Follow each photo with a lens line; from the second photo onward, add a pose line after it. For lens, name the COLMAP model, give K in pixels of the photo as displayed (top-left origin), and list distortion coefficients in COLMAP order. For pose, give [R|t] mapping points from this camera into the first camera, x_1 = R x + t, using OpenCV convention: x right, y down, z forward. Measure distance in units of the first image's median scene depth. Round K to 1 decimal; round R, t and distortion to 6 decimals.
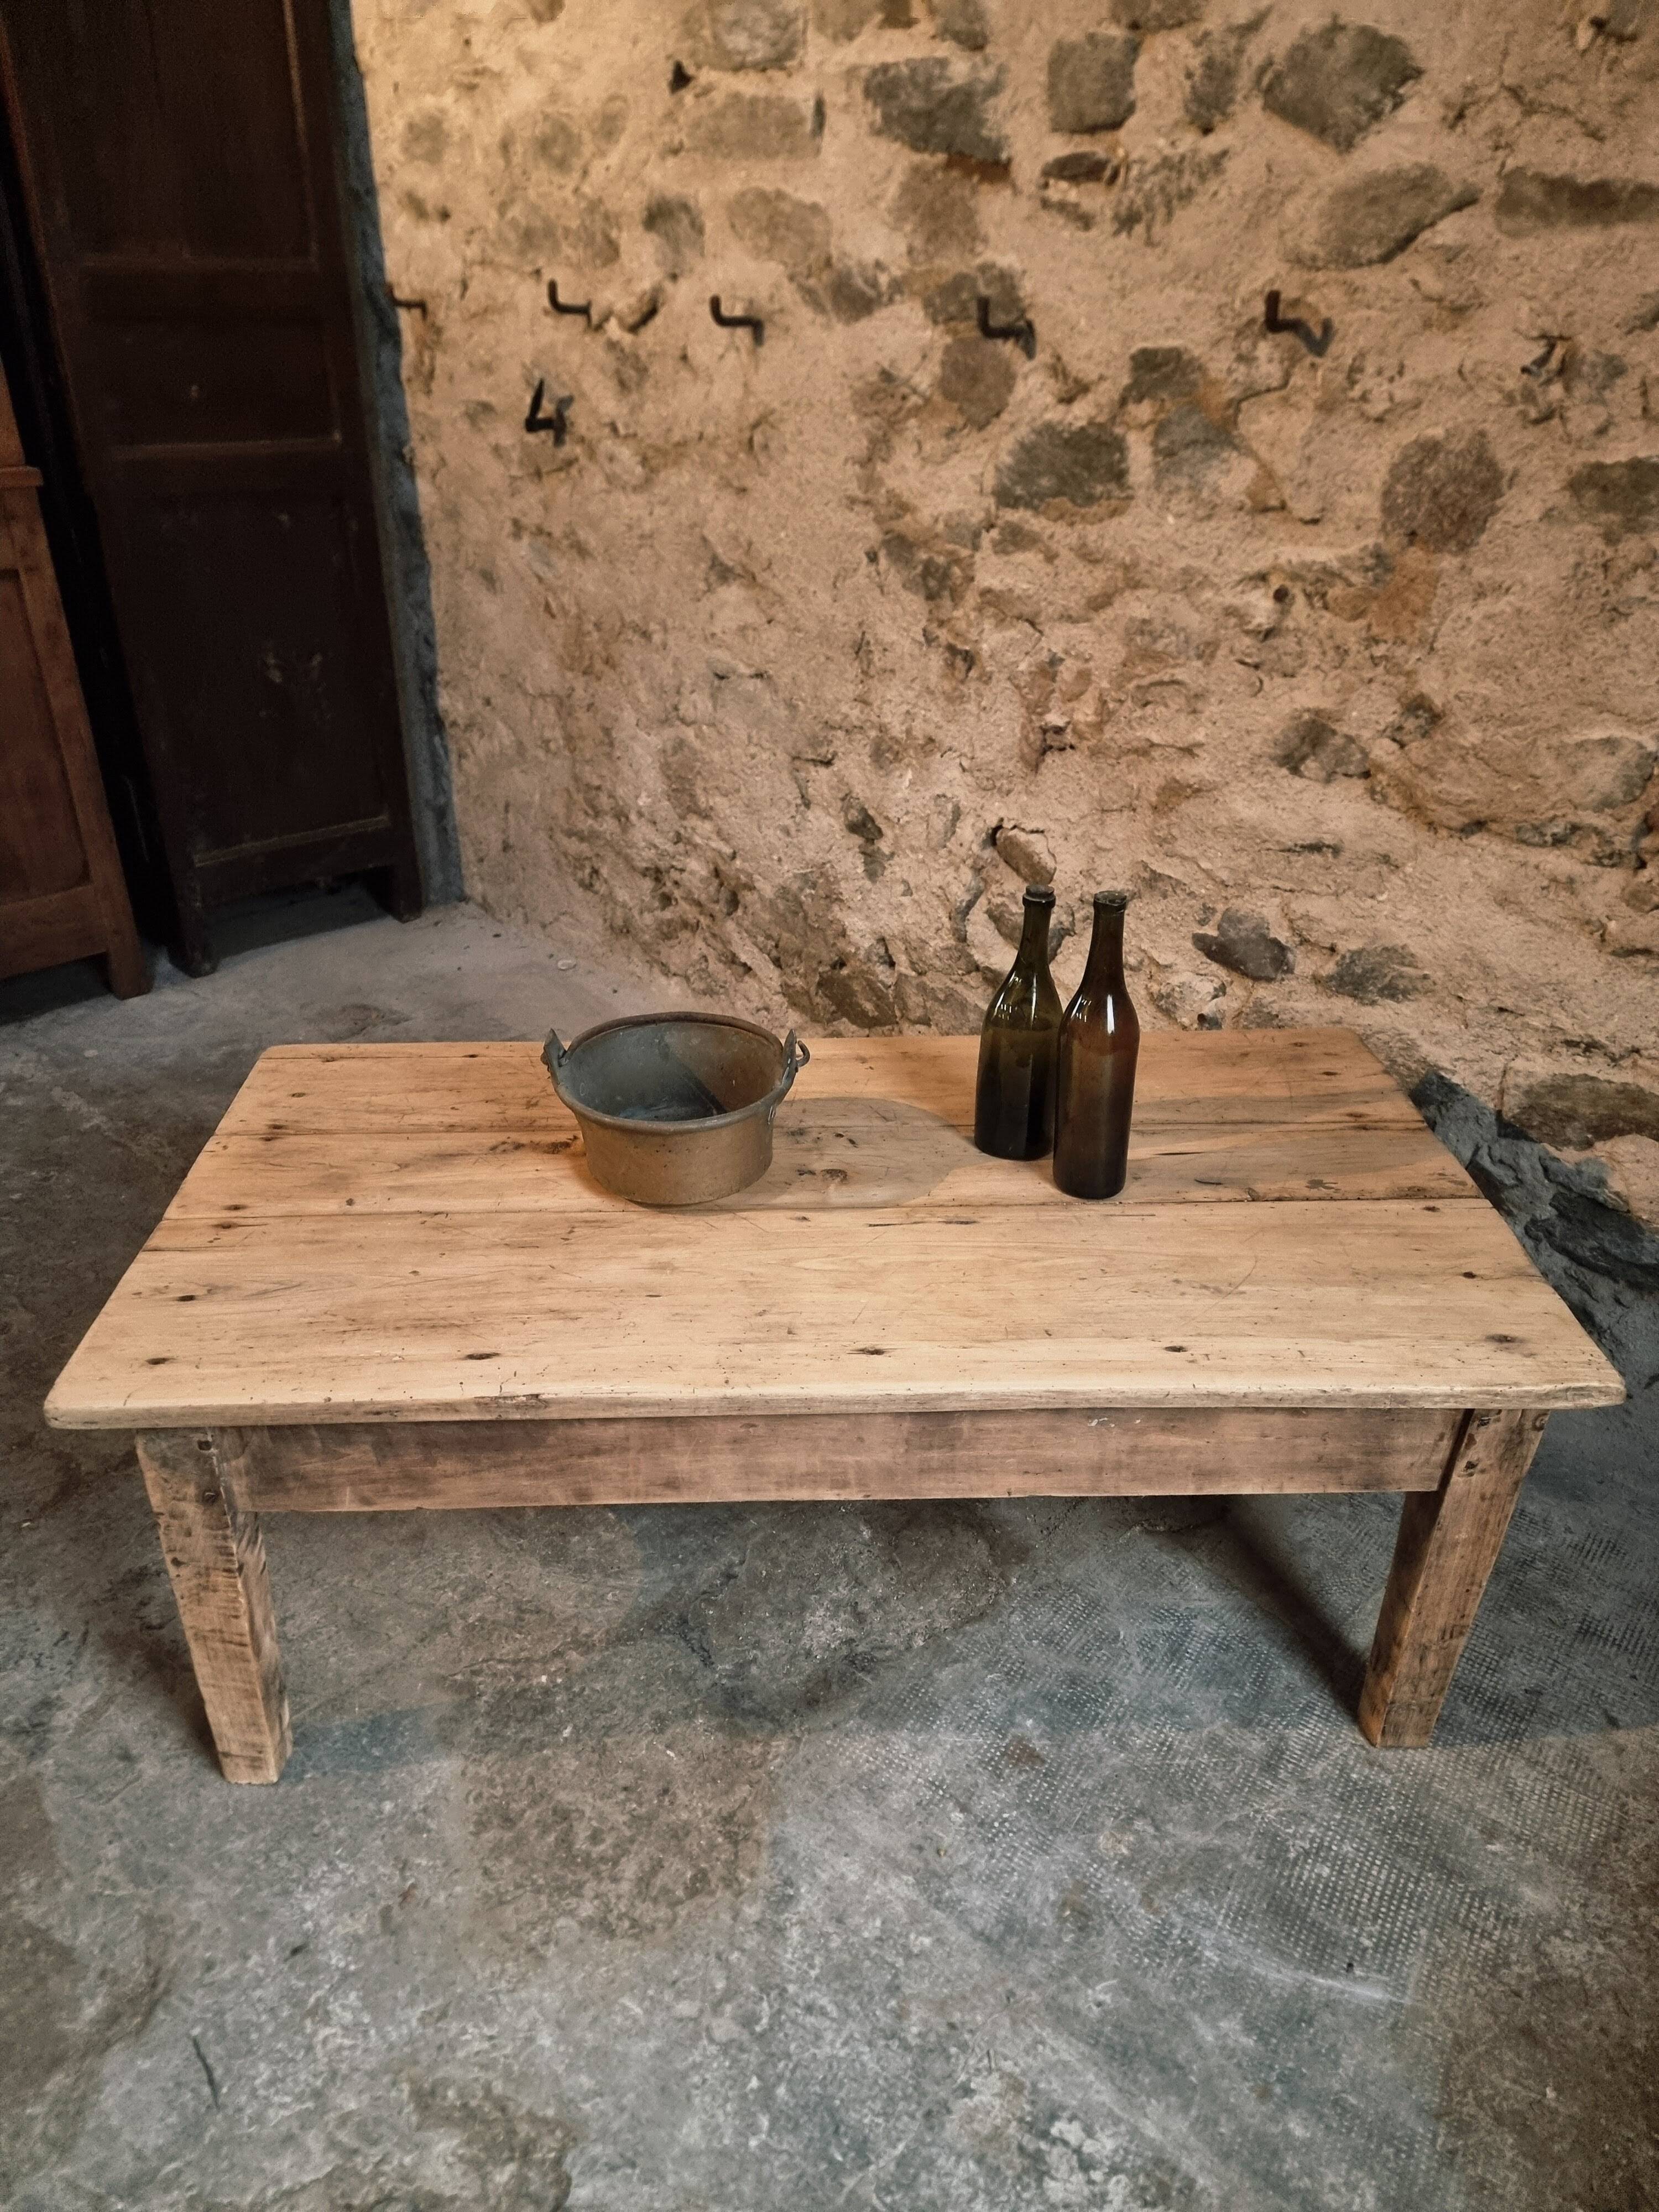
lens RADIAL K [[1545.8, 0, 803.7], [0, 1545.8, 1133.1], [0, 0, 1]] dist [0.075438, -0.071605]
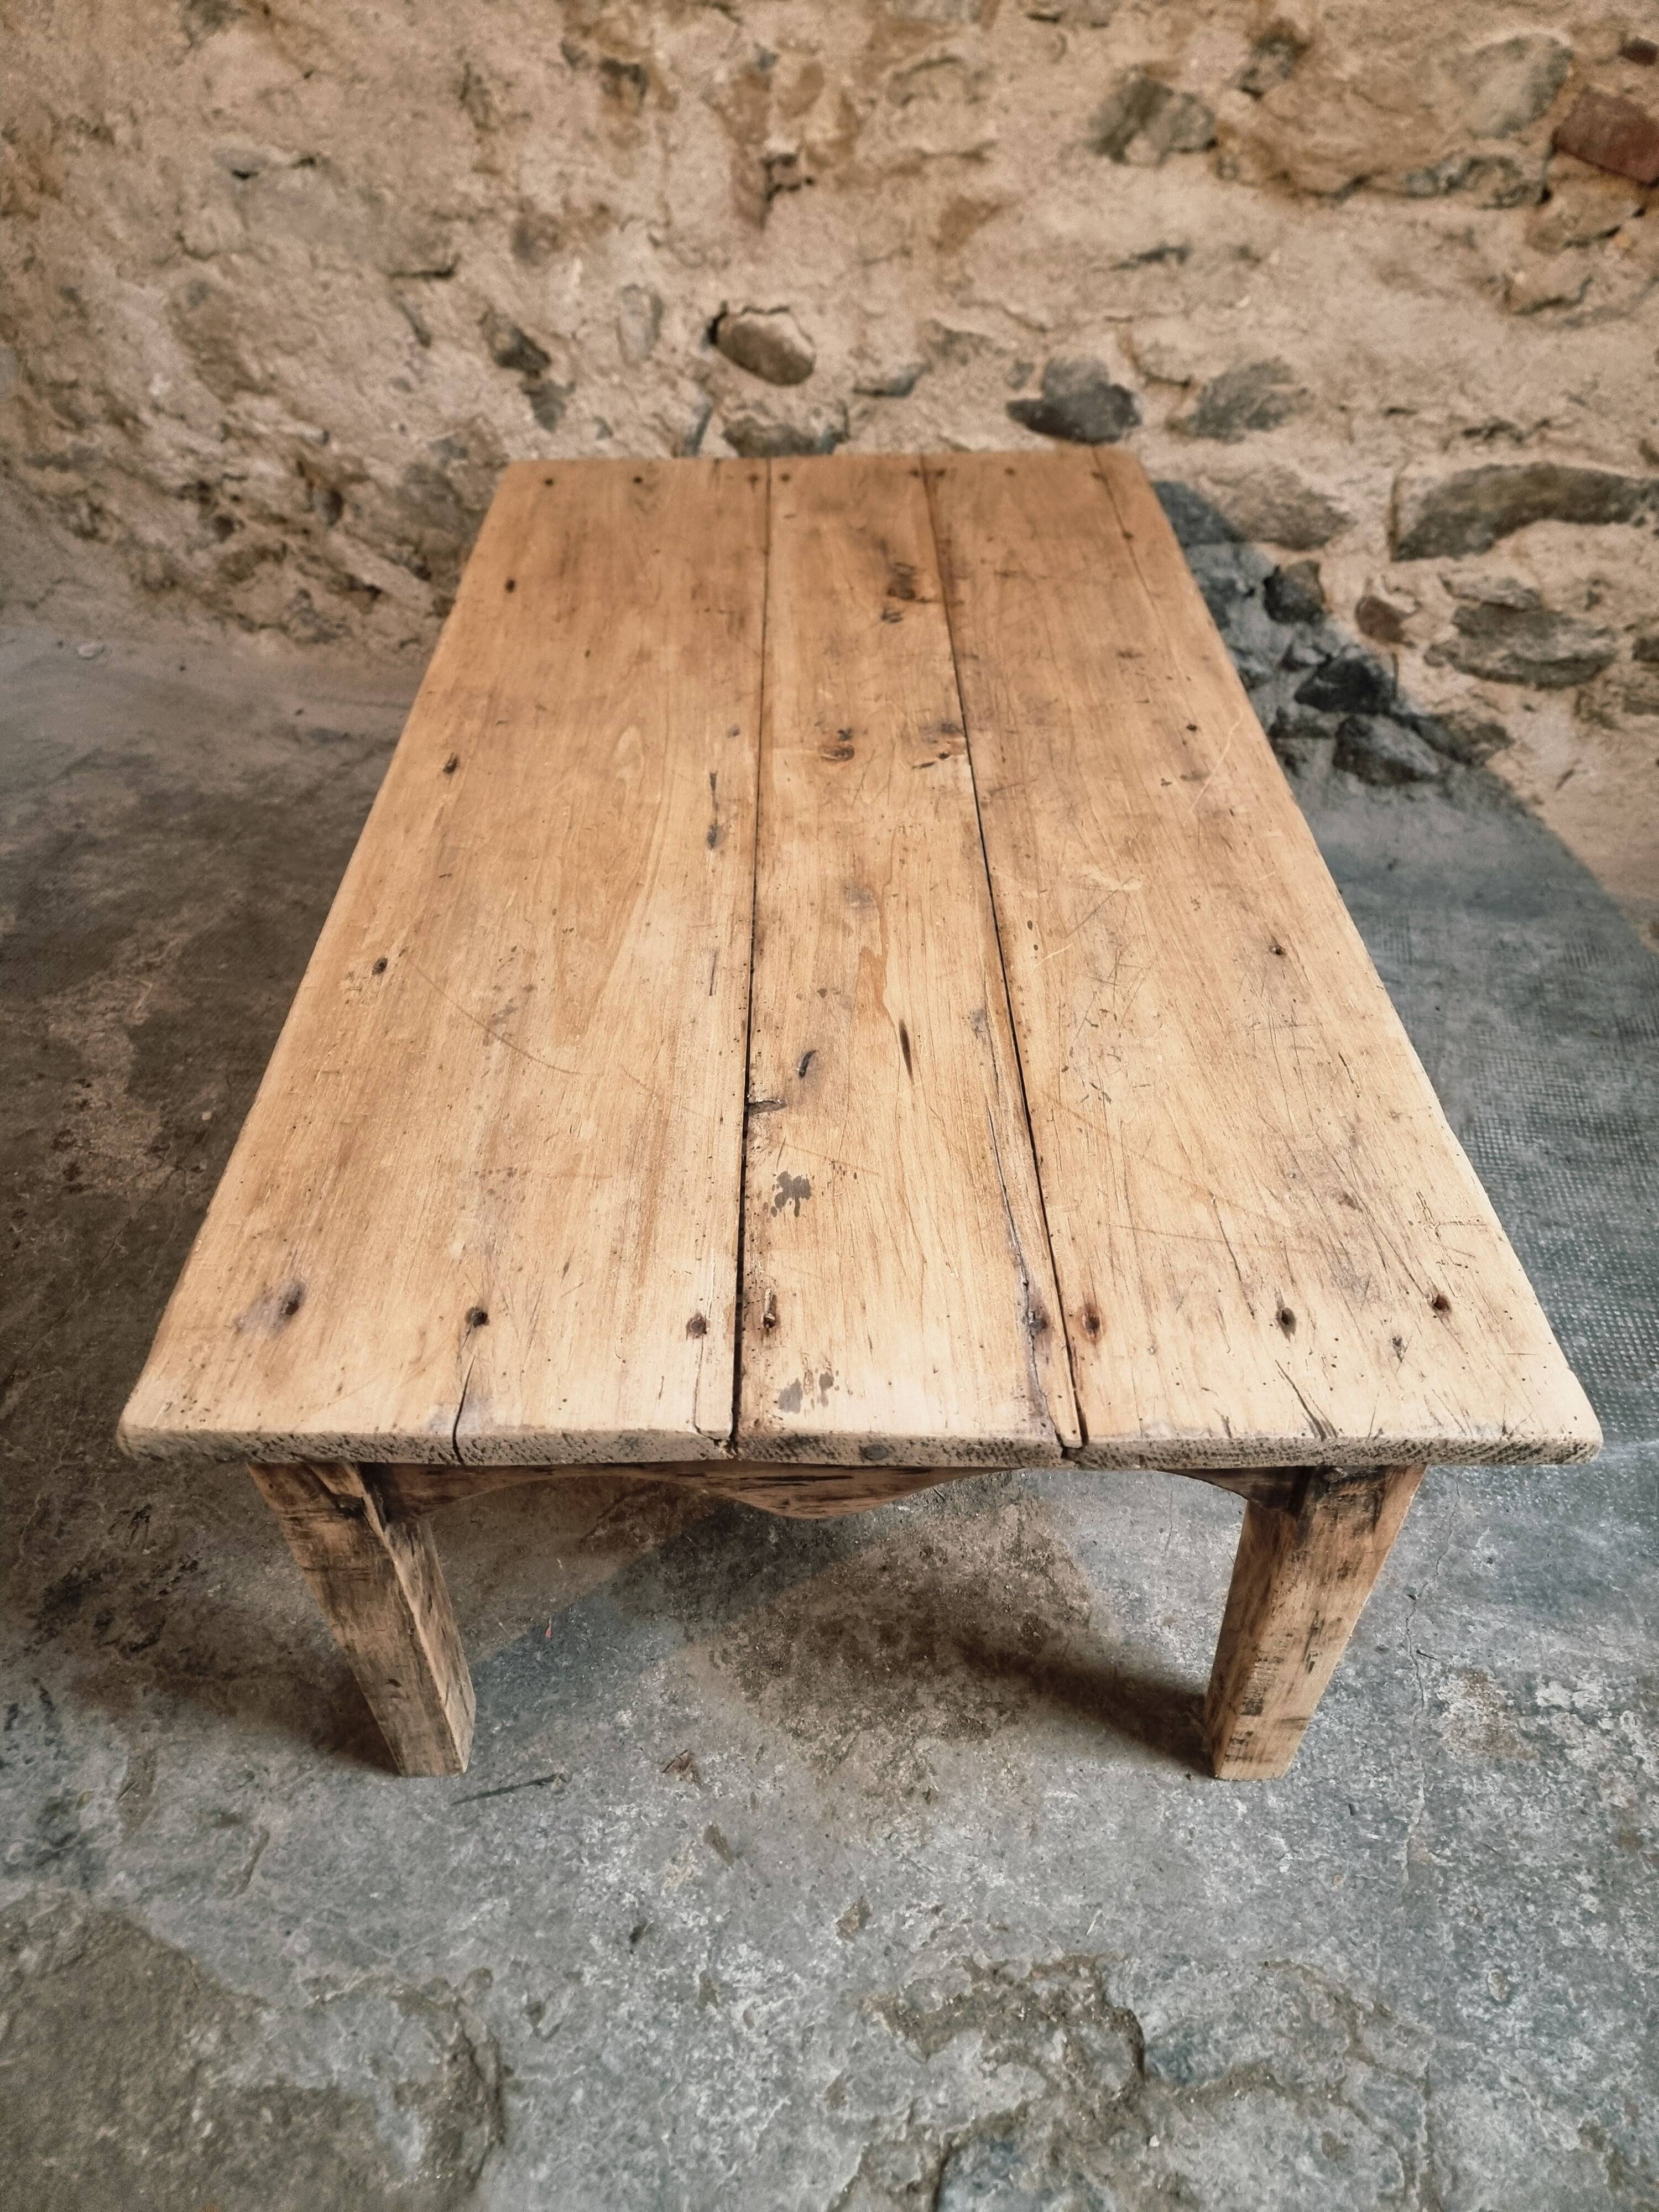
lens RADIAL K [[1552.3, 0, 815.5], [0, 1552.3, 1100.0], [0, 0, 1]] dist [0.057930, -0.055271]
pose [[0.894457, -0.316840, 0.315530, -0.243849], [0.244402, 0.937322, 0.248386, -0.012956], [-0.374451, -0.145055, 0.915830, 0.232944]]
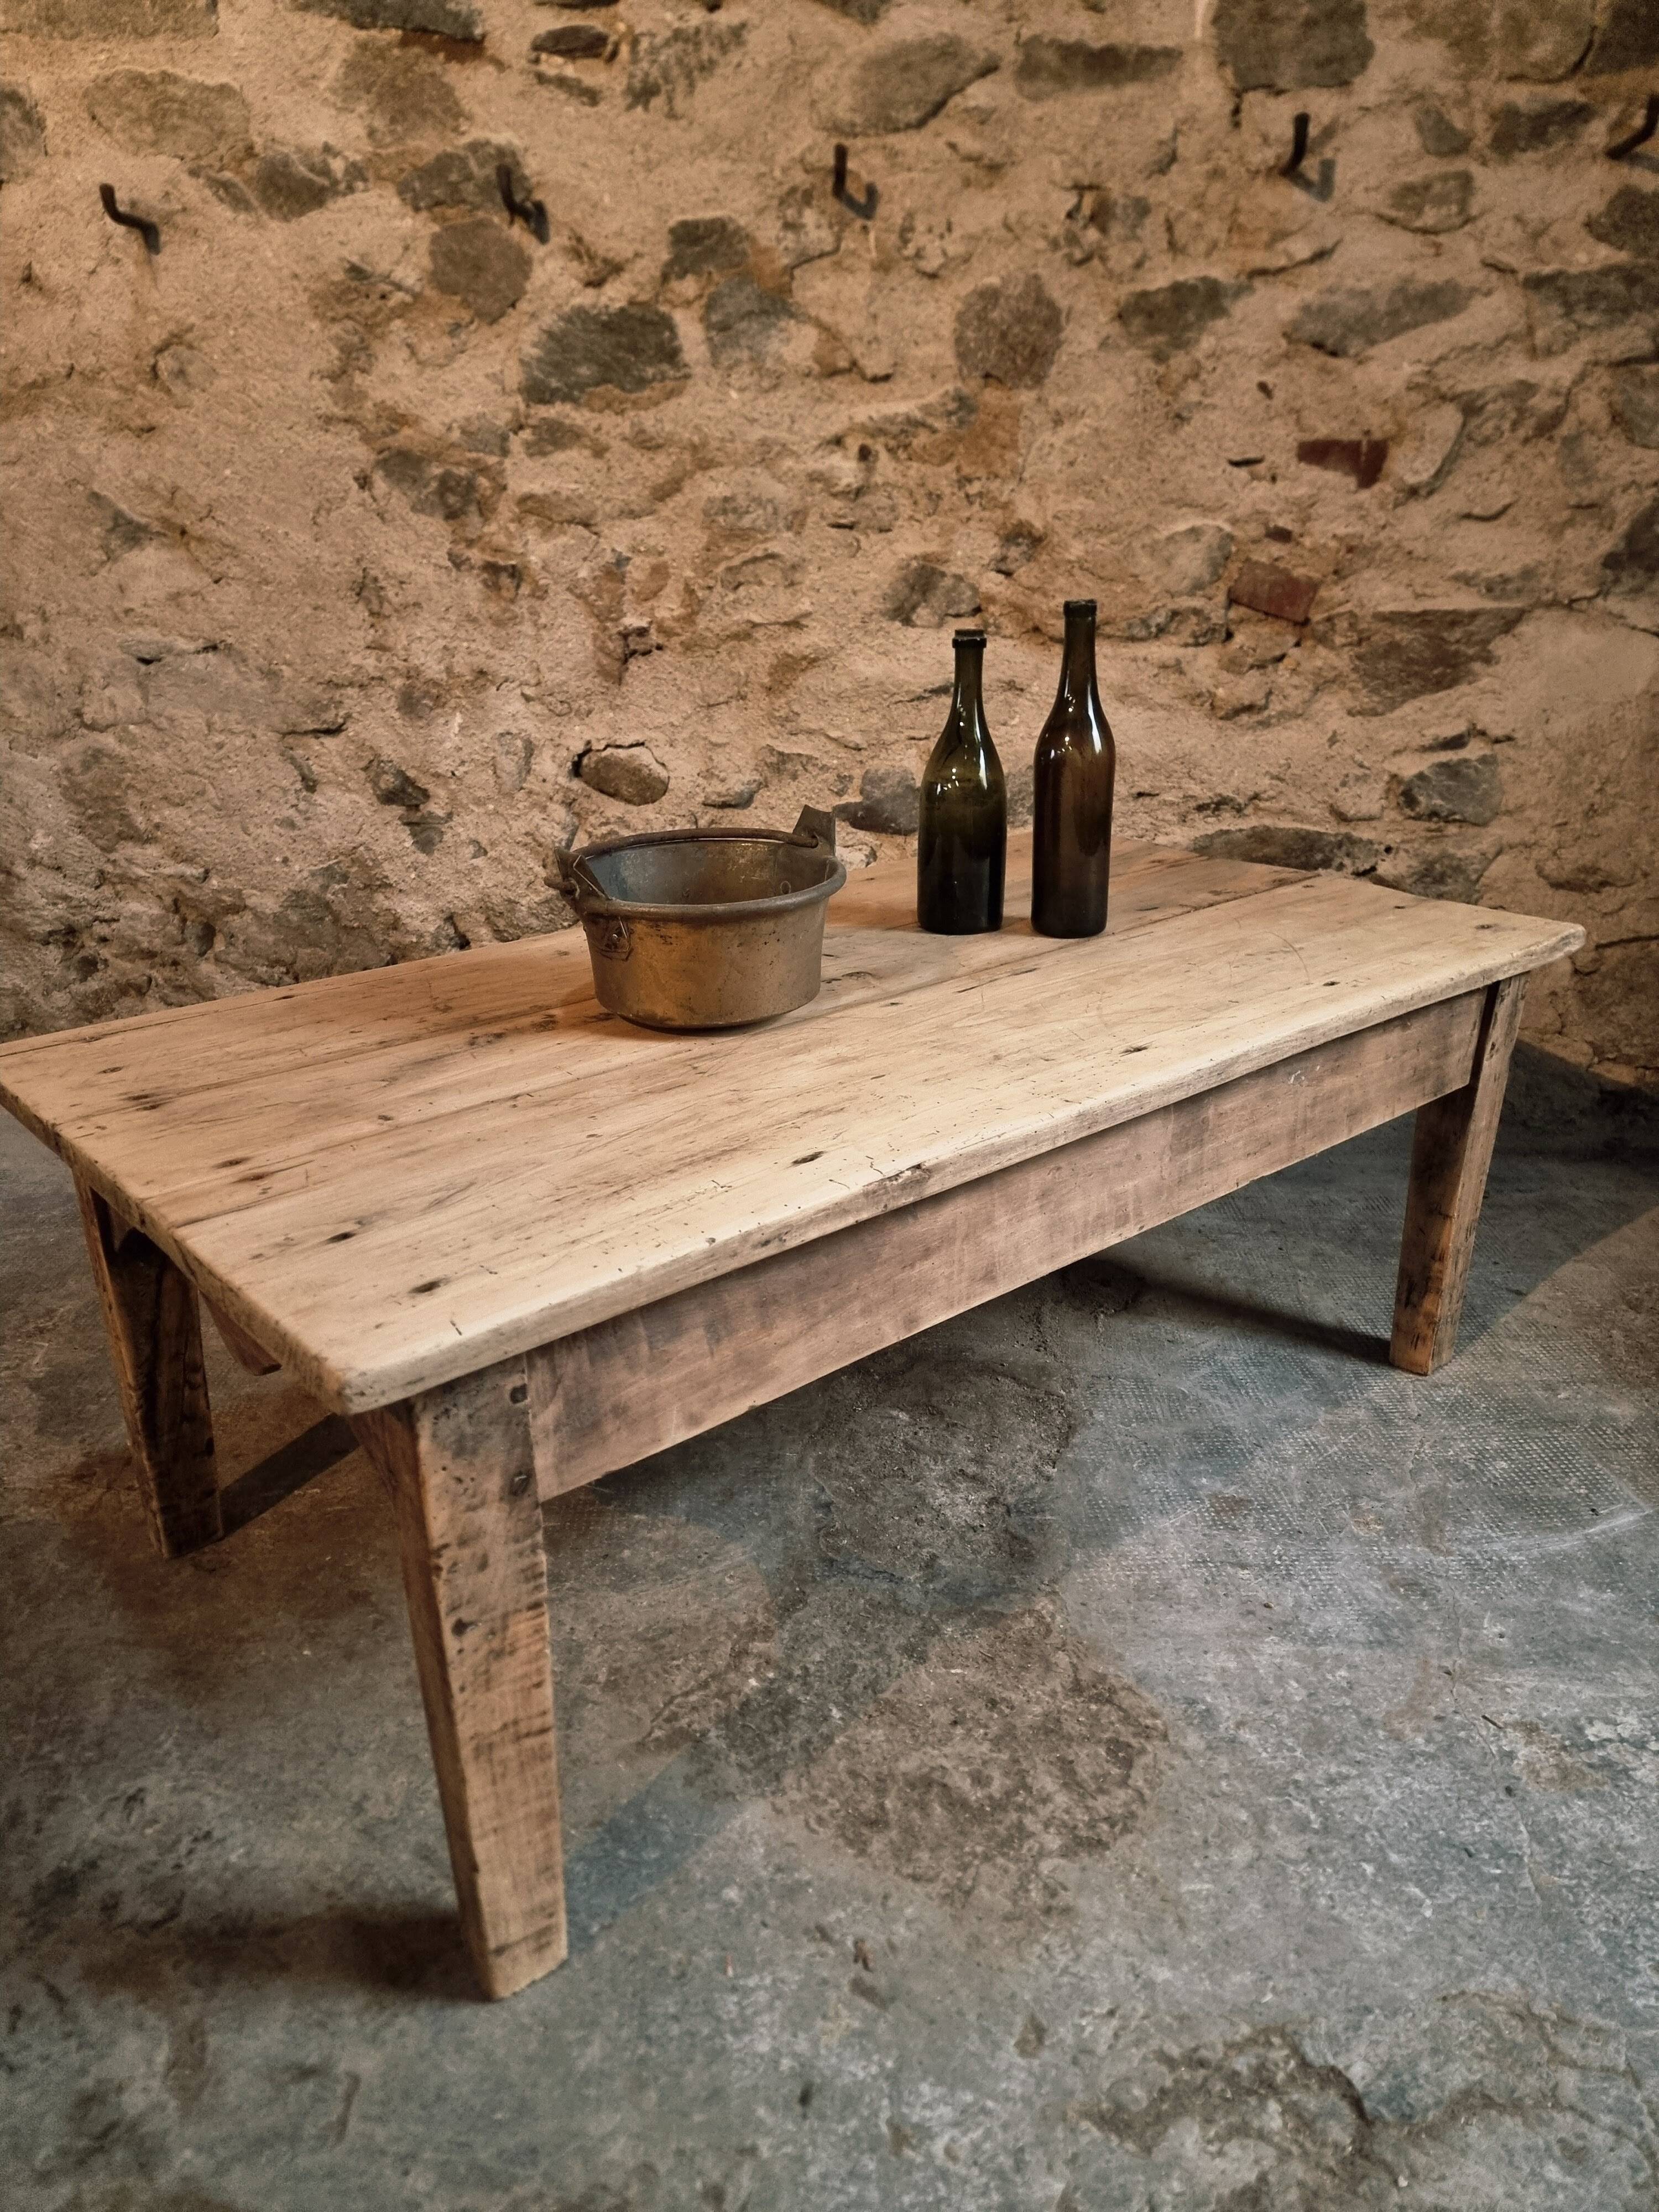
lens RADIAL K [[1543.7, 0, 811.8], [0, 1543.7, 1111.2], [0, 0, 1]] dist [0.069588, -0.064823]
pose [[0.784060, -0.239711, 0.572528, -0.414910], [0.314919, 0.948504, -0.034144, 0.096711], [-0.534860, 0.207071, 0.819174, 0.244713]]
